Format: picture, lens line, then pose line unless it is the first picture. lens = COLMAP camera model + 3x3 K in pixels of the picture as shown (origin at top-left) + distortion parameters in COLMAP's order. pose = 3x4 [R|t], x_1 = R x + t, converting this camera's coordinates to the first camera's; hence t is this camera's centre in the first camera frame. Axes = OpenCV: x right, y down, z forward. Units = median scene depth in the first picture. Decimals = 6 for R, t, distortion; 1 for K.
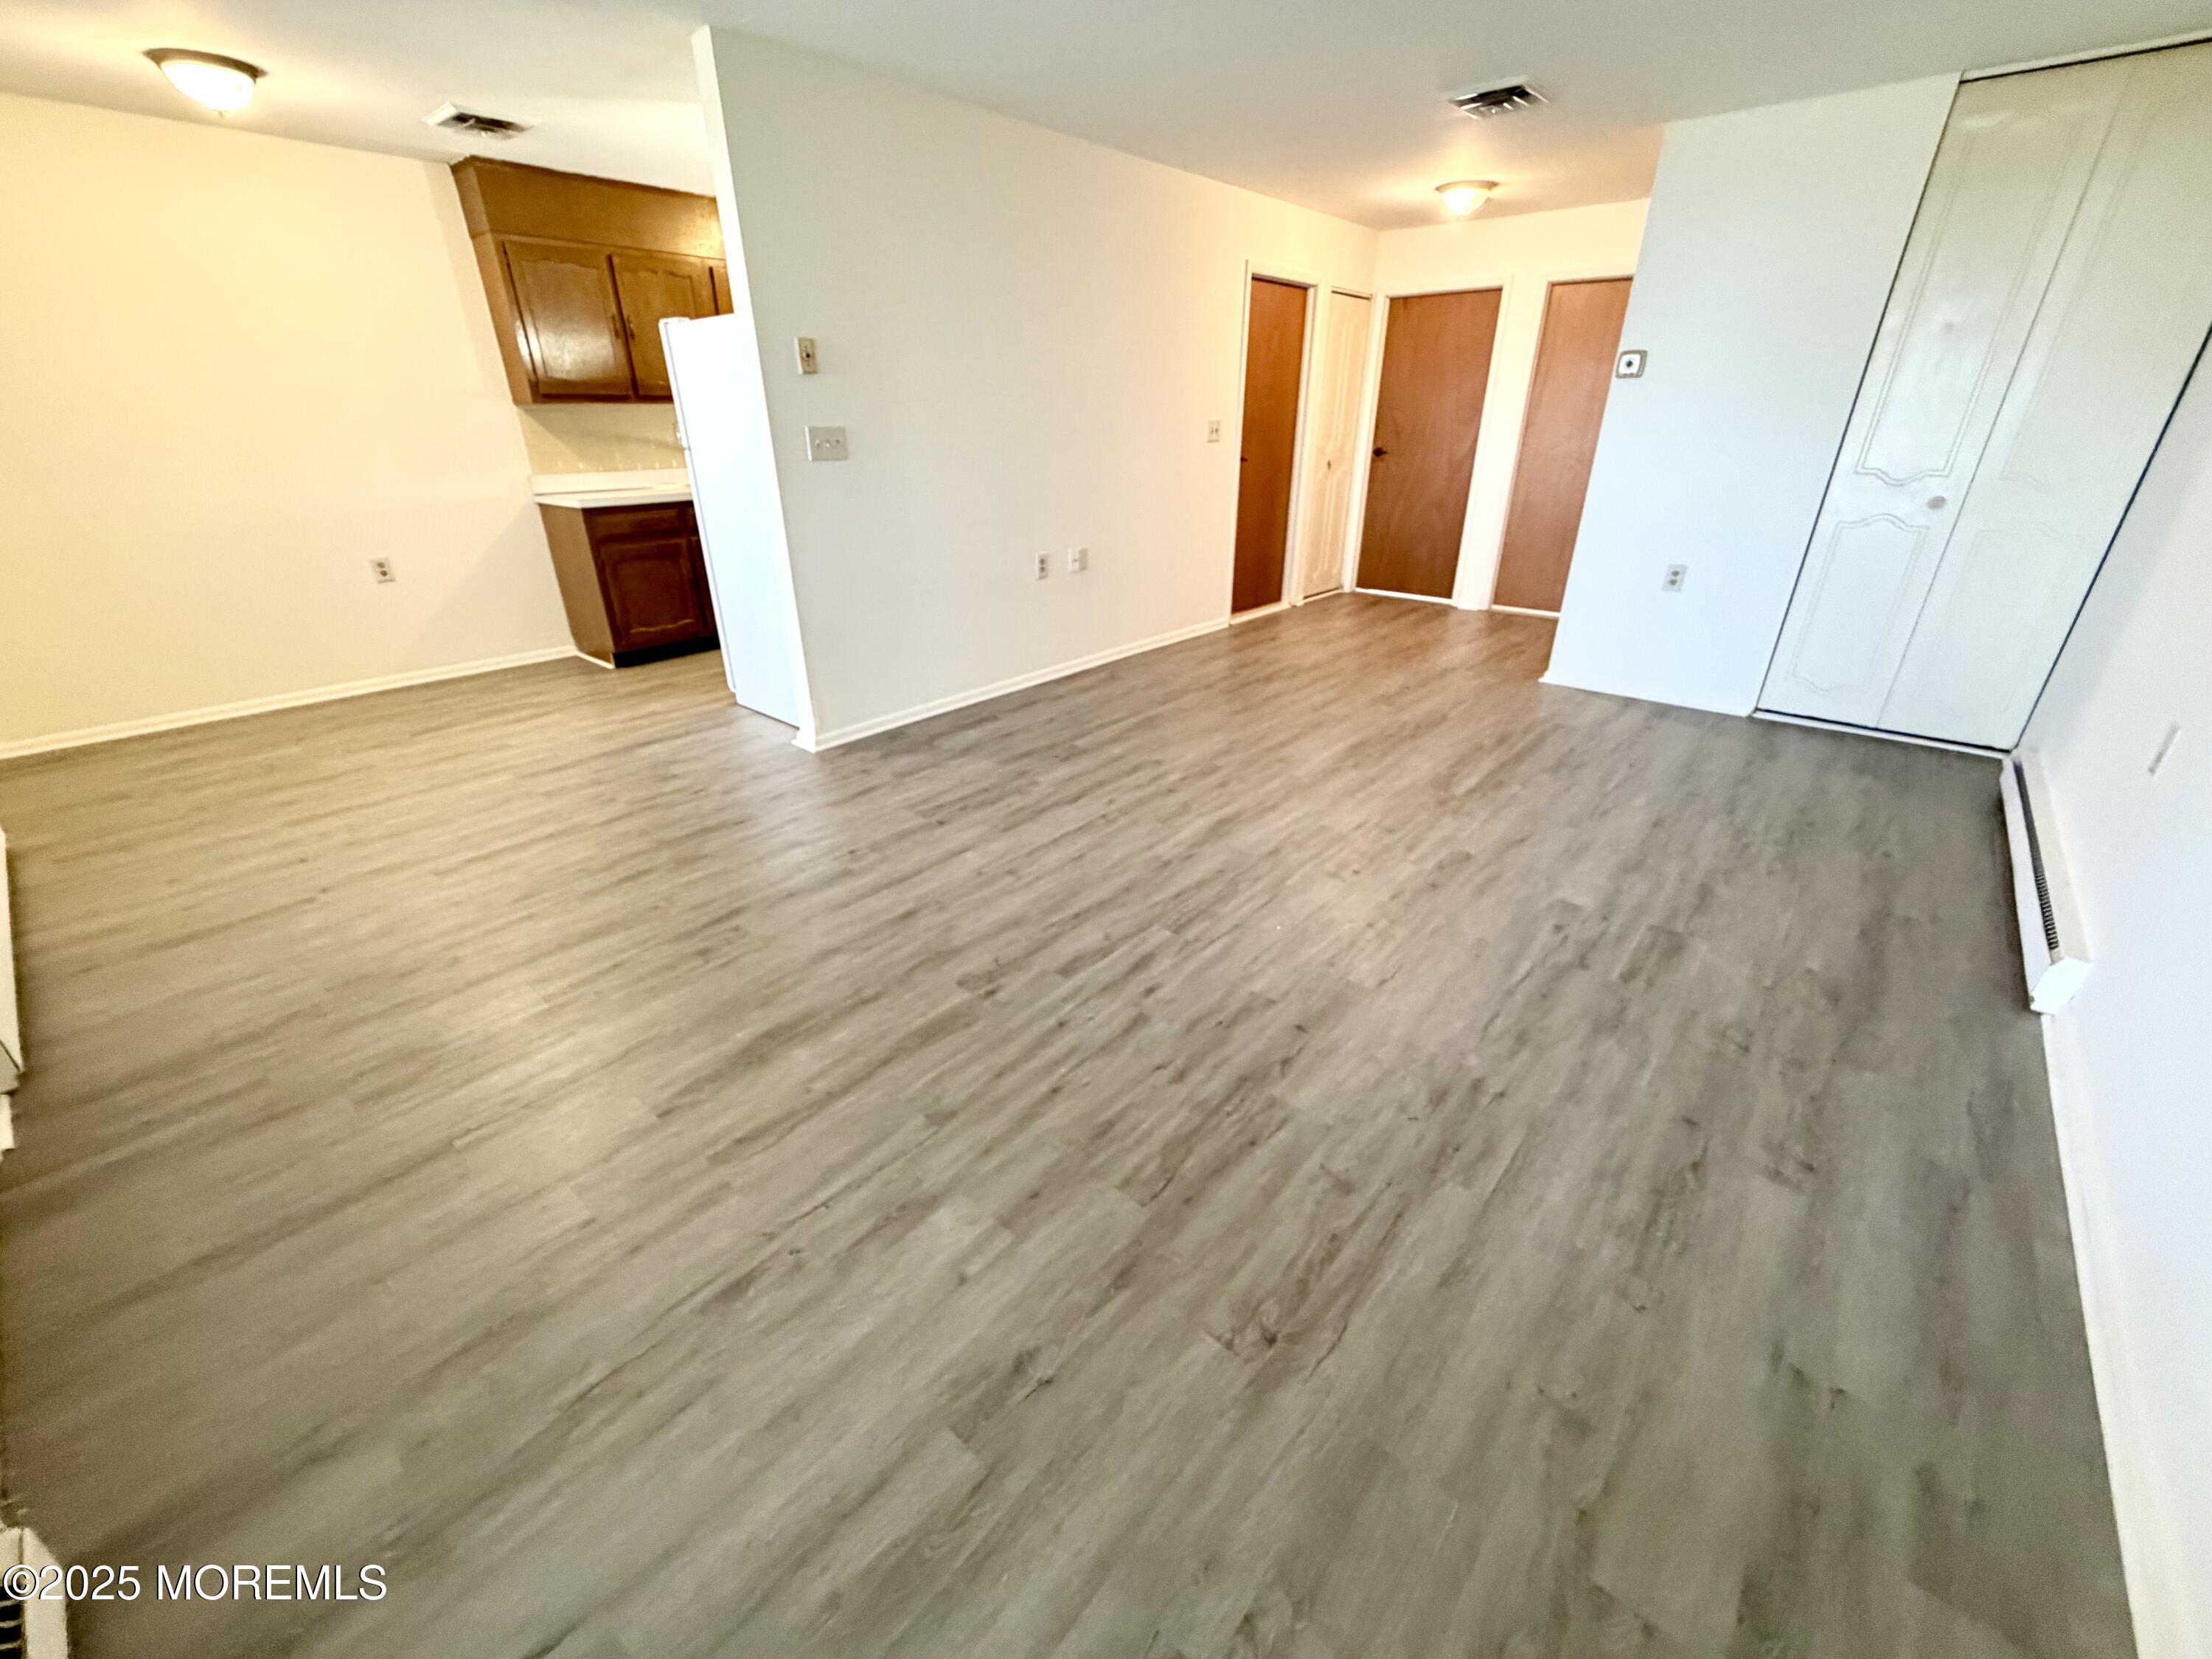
lens RADIAL K [[890.2, 0, 1089.4], [0, 890.2, 834.8], [0, 0, 1]] dist [-0.002527, -0.000015]
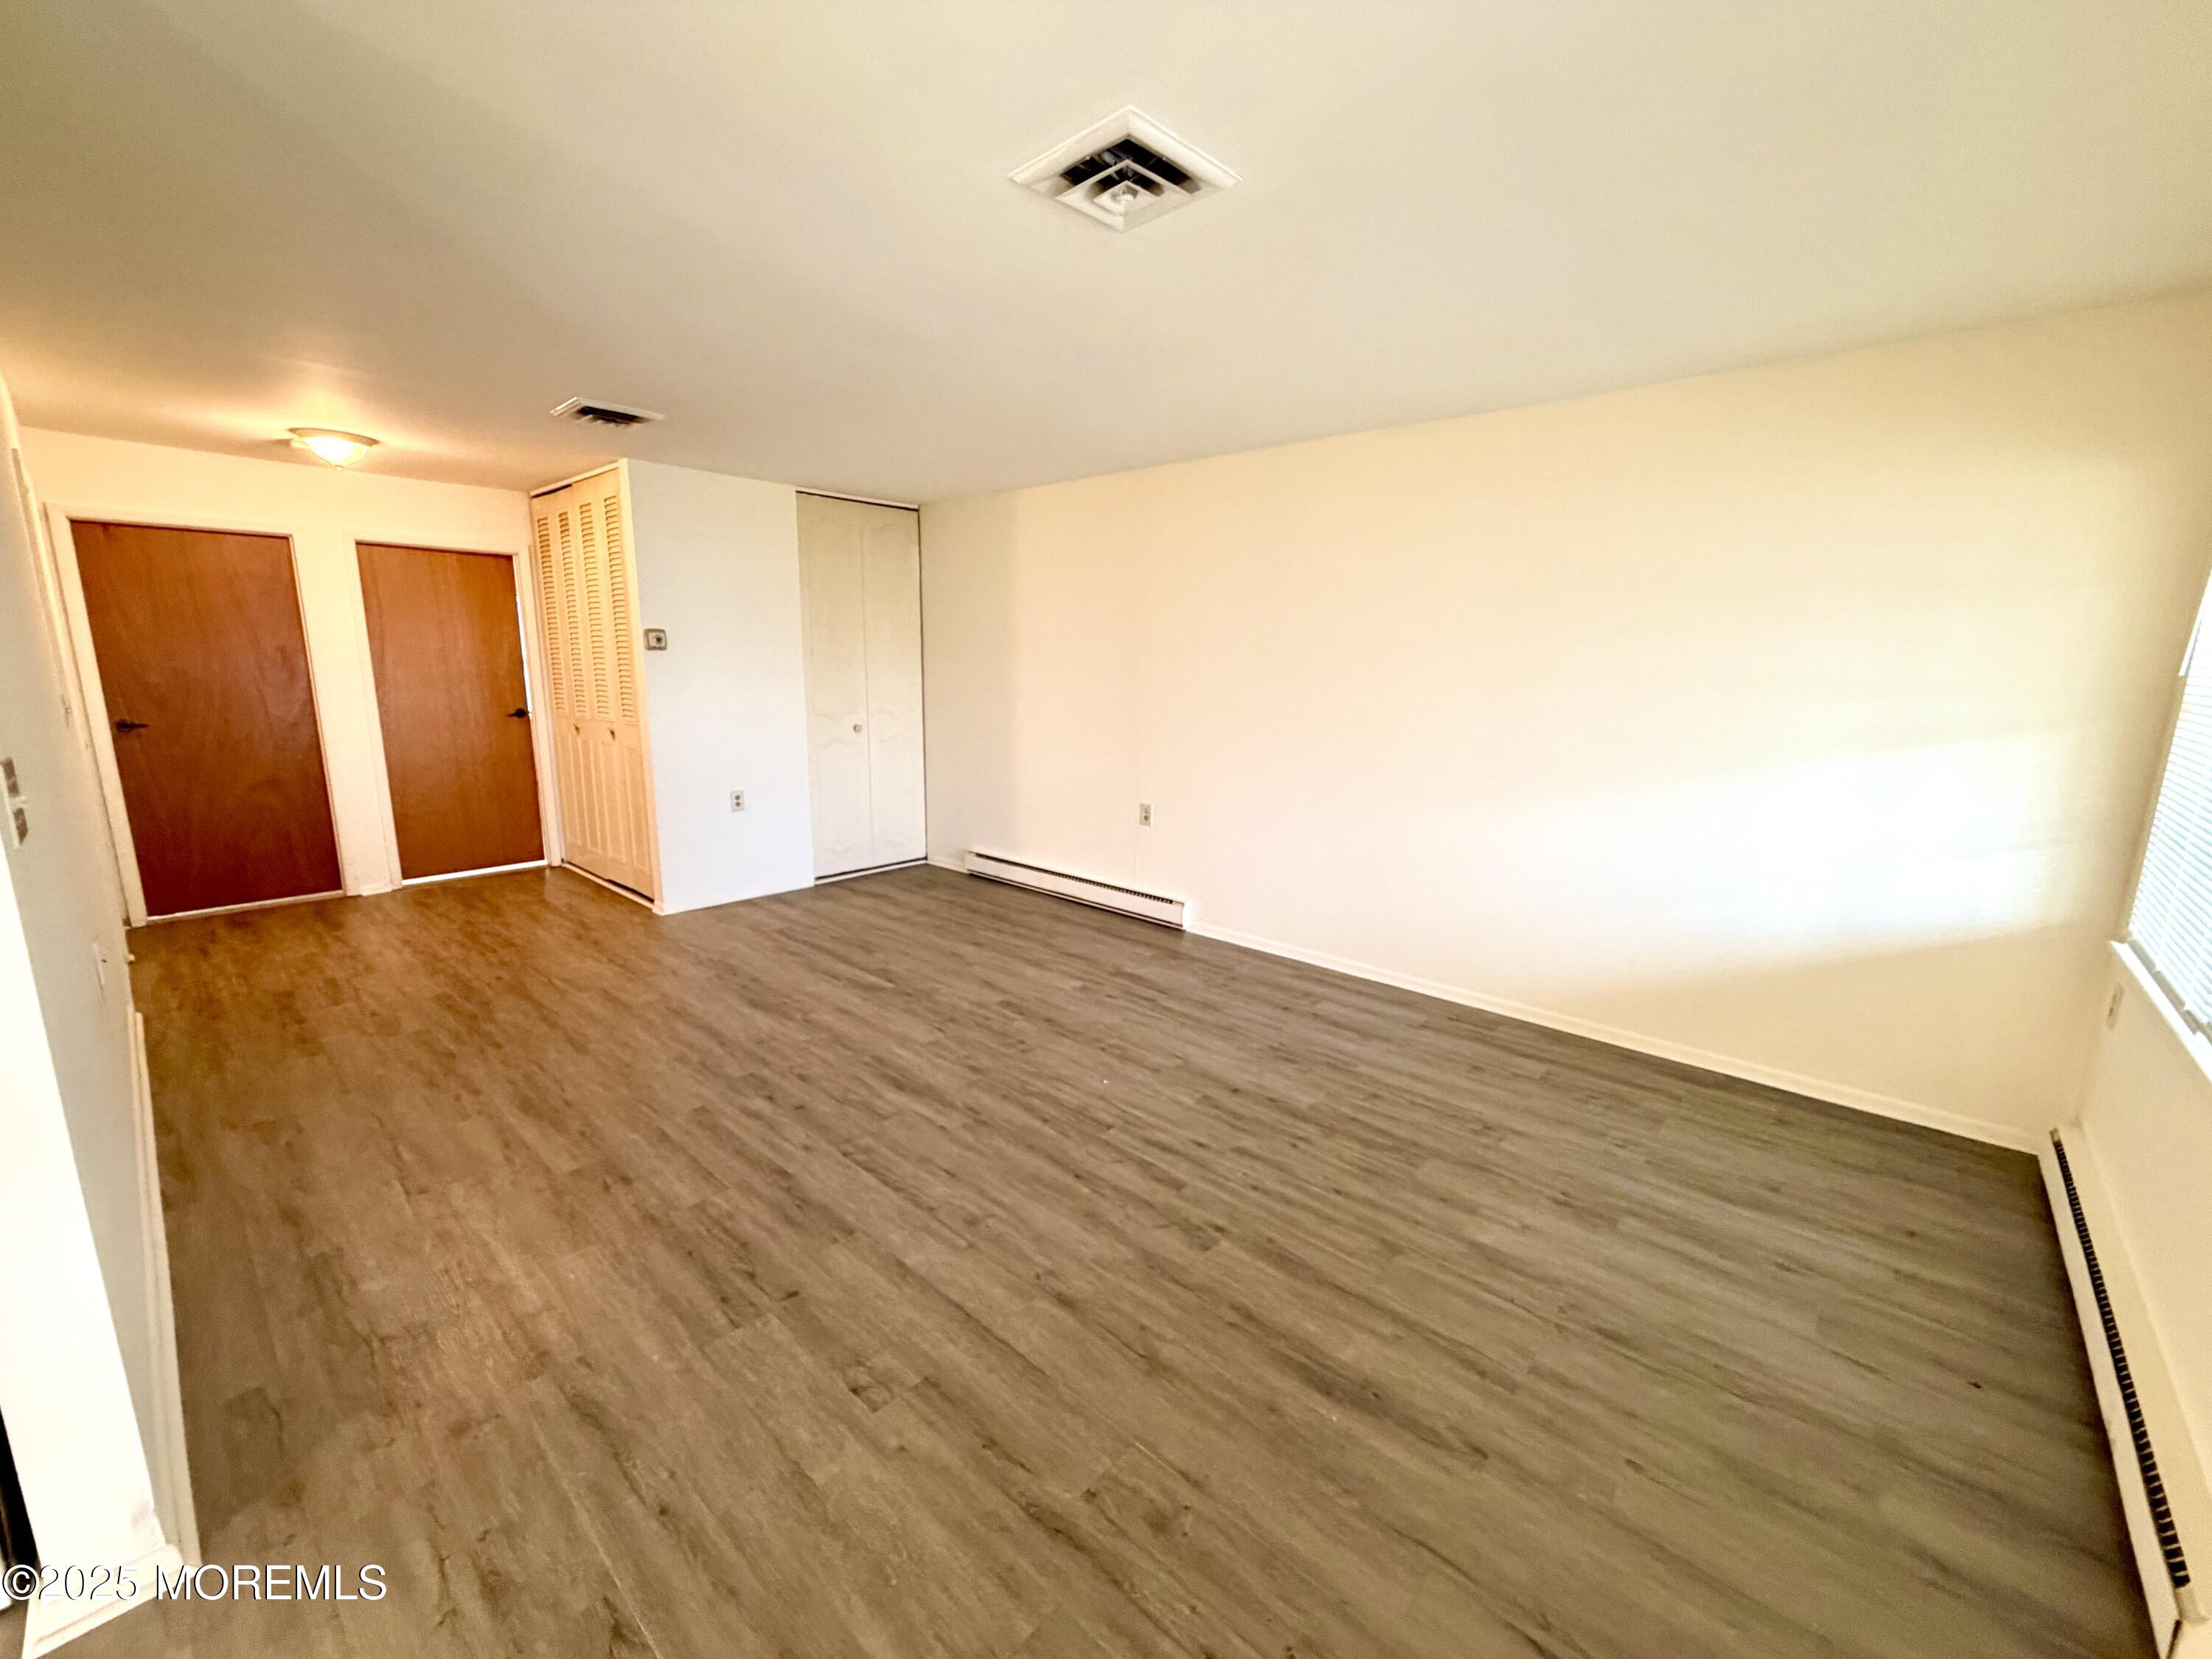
lens RADIAL K [[883.3, 0, 1113.3], [0, 883.3, 830.8], [0, 0, 1]] dist [0.001937, 0.000071]
pose [[0.002876, -0.187701, 0.982222, -0.895858], [0.416557, 0.893176, 0.169464, -0.398040], [-0.909105, 0.408664, 0.080757, 0.732690]]
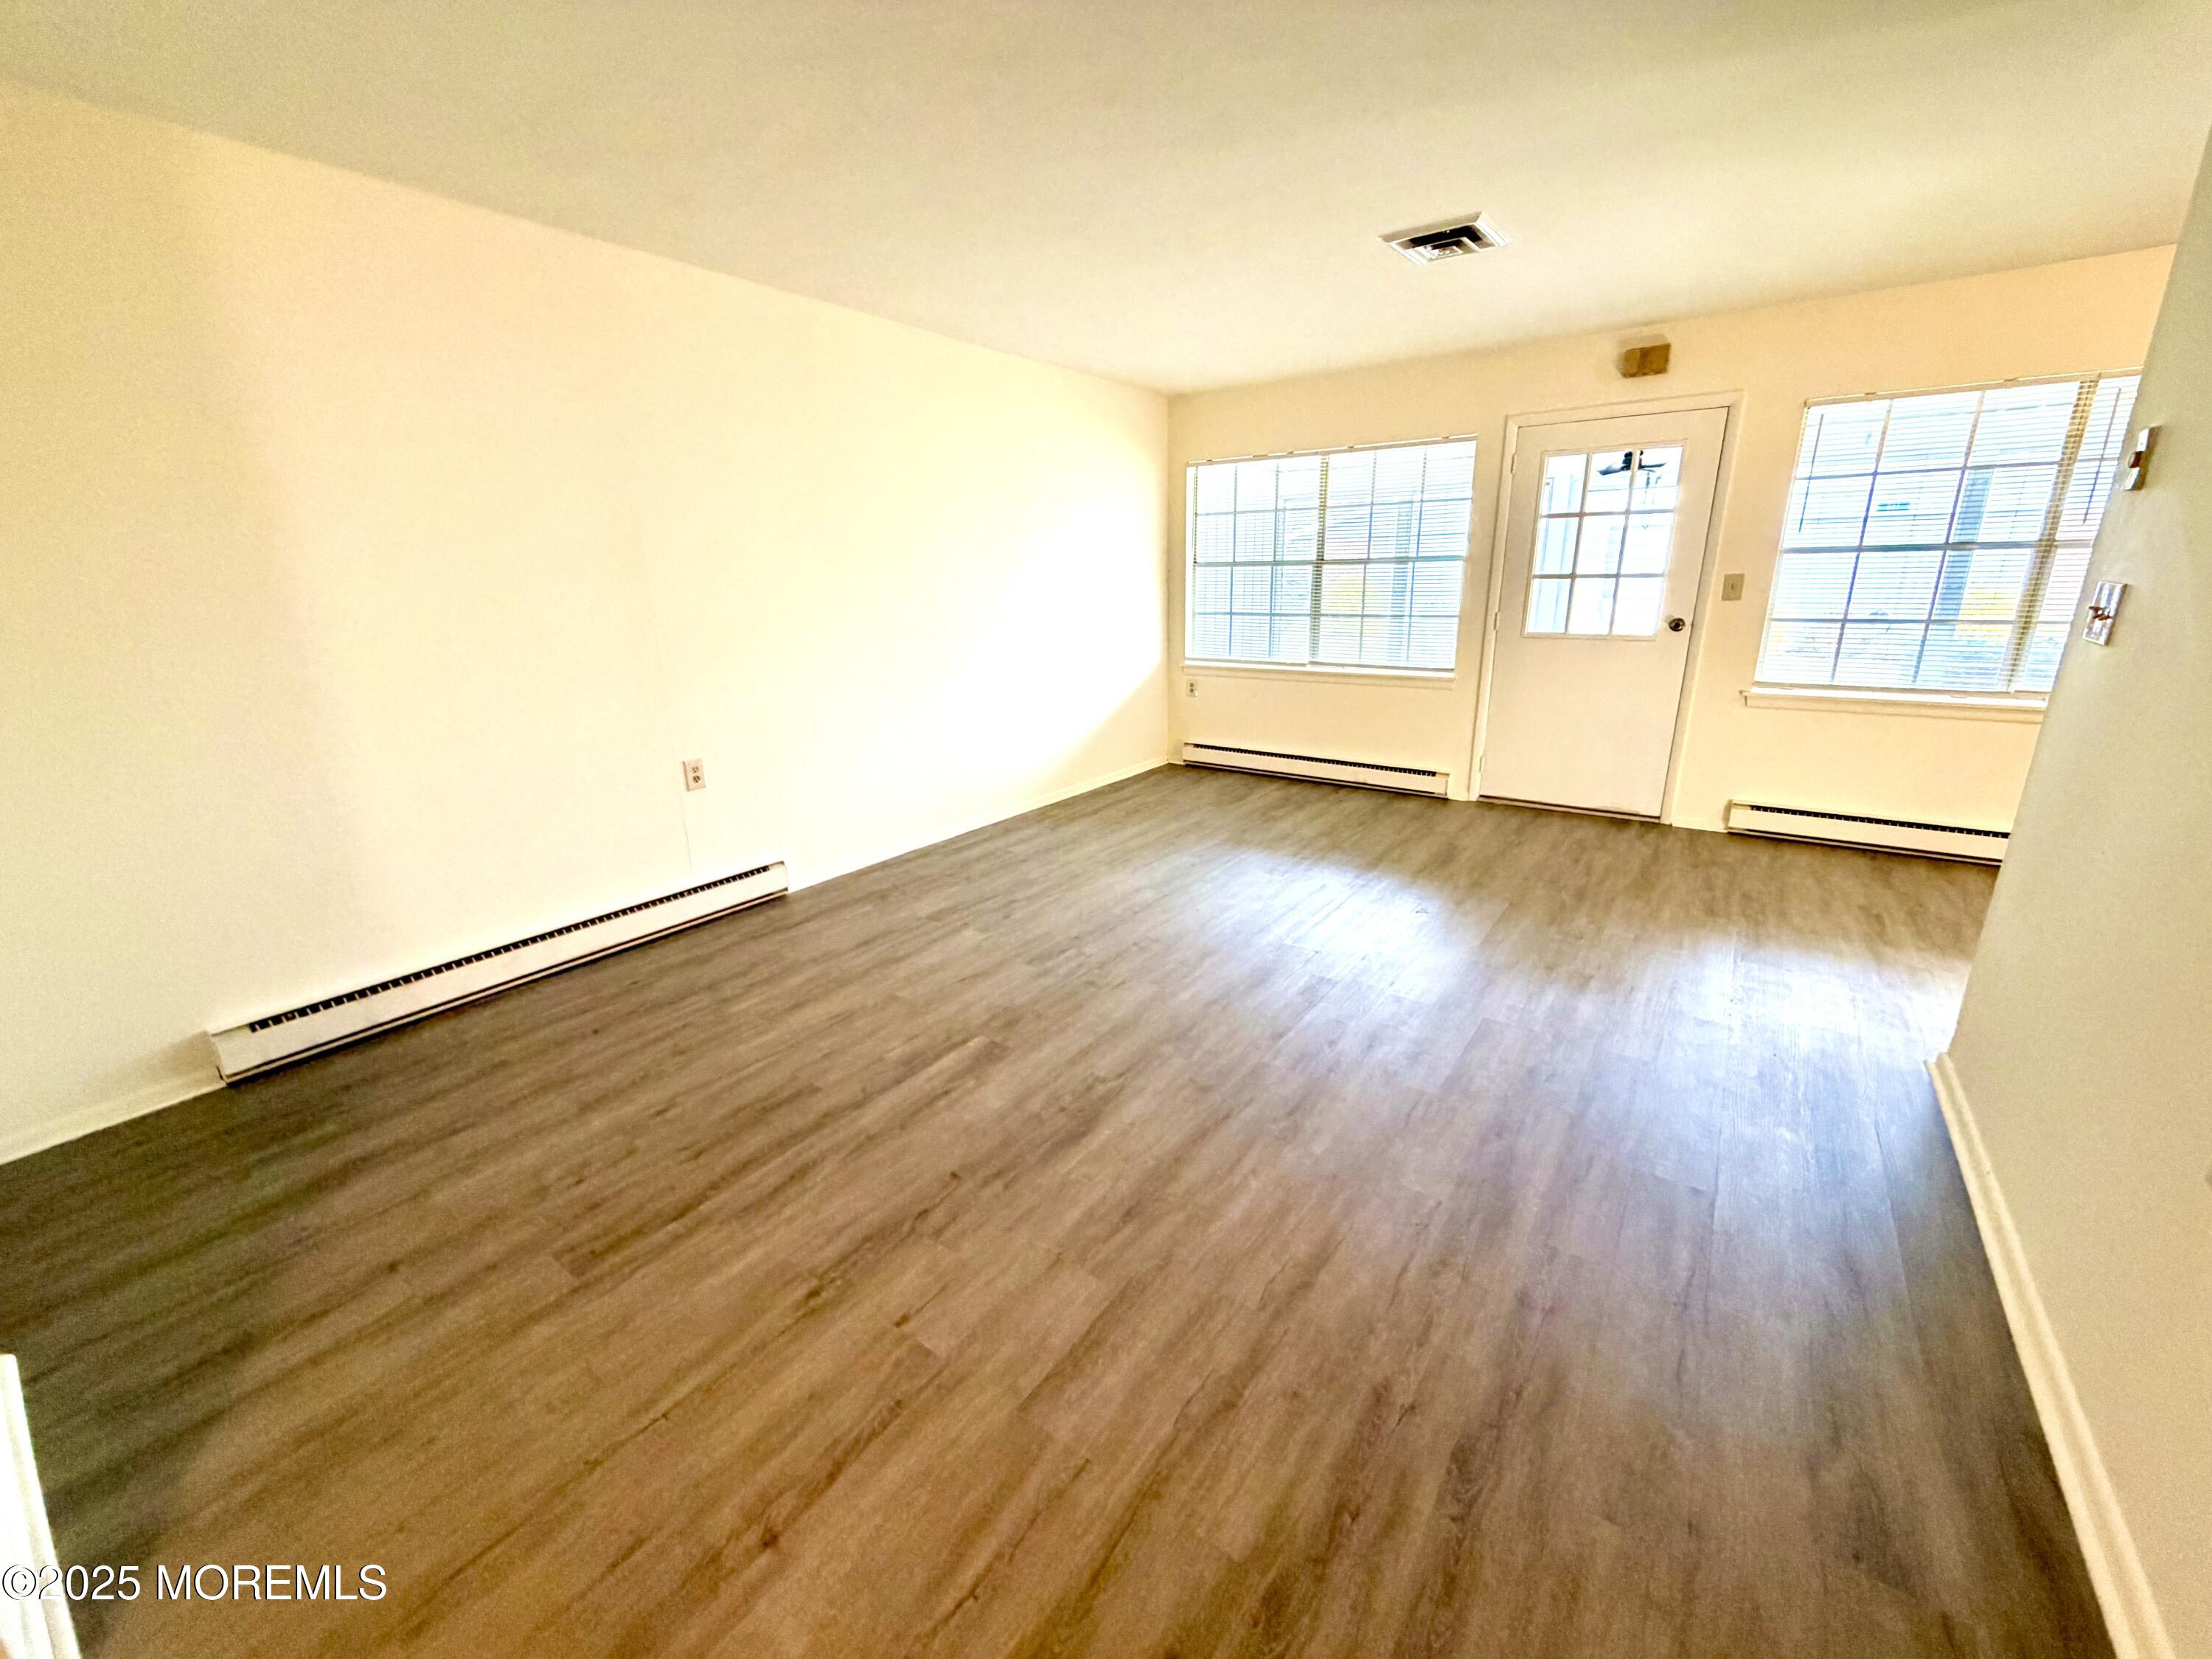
lens RADIAL K [[874.0, 0, 1095.9], [0, 874.0, 825.1], [0, 0, 1]] dist [-0.000171, -0.000190]
pose [[-0.995498, 0.046770, -0.082443, 0.480999], [-0.019690, 0.748769, 0.662538, -0.913992], [0.092718, 0.661179, -0.744477, 1.906577]]
